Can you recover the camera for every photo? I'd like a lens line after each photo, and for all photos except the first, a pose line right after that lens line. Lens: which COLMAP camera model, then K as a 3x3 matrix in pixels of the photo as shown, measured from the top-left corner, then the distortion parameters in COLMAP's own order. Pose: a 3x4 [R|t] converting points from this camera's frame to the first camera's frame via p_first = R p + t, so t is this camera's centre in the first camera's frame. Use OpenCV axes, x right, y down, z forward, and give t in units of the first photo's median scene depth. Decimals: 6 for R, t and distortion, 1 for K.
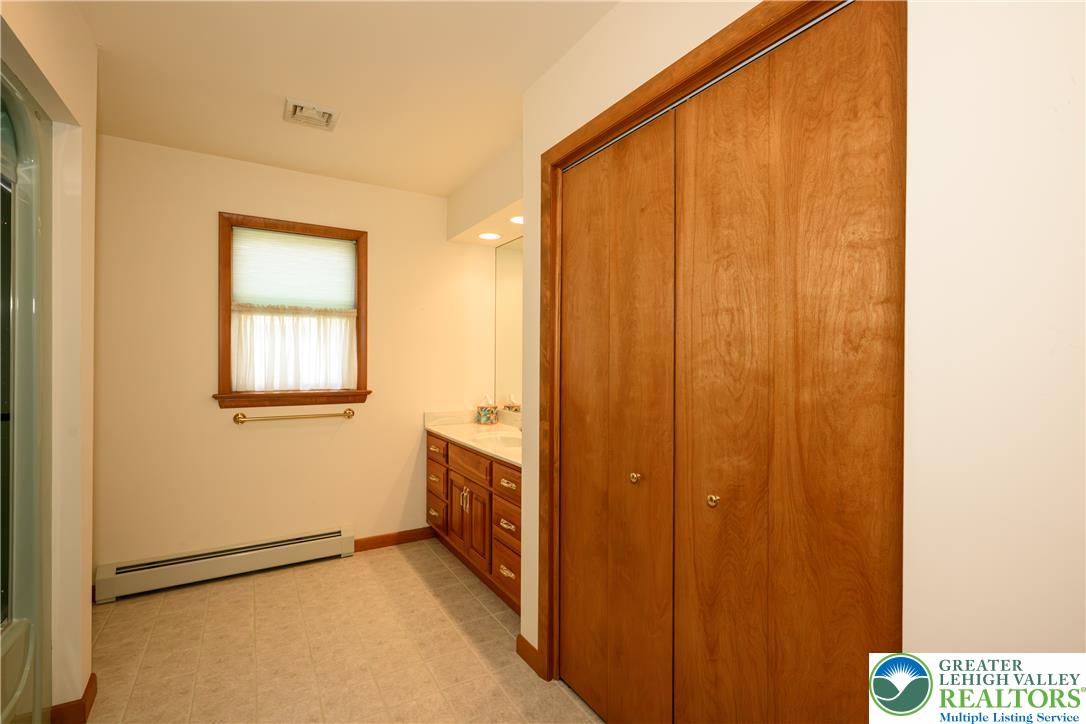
lens RADIAL K [[485.1, 0, 541.4], [0, 485.1, 362.0], [0, 0, 1]] dist [-0.000617, 0.000598]
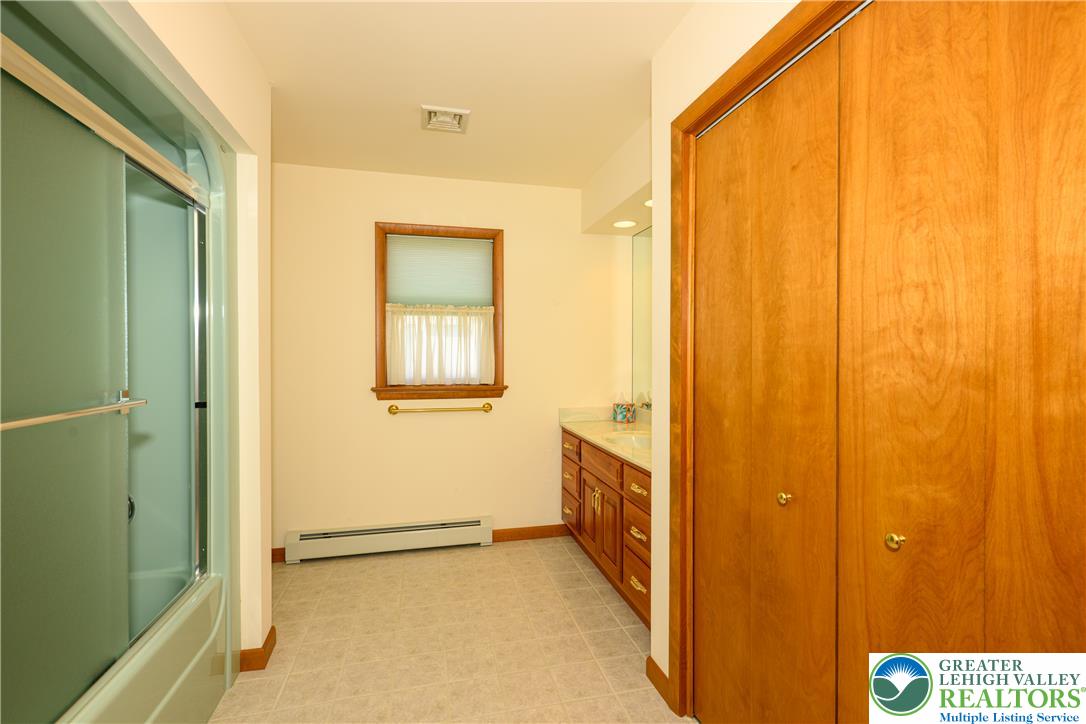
lens RADIAL K [[485.1, 0, 543.2], [0, 485.1, 360.9], [0, 0, 1]] dist [-0.000617, 0.000598]
pose [[0.955265, -0.001336, -0.295748, 0.045984], [0.003440, 0.999972, 0.006592, 0.000518], [0.295731, -0.007314, 0.955243, 0.100915]]
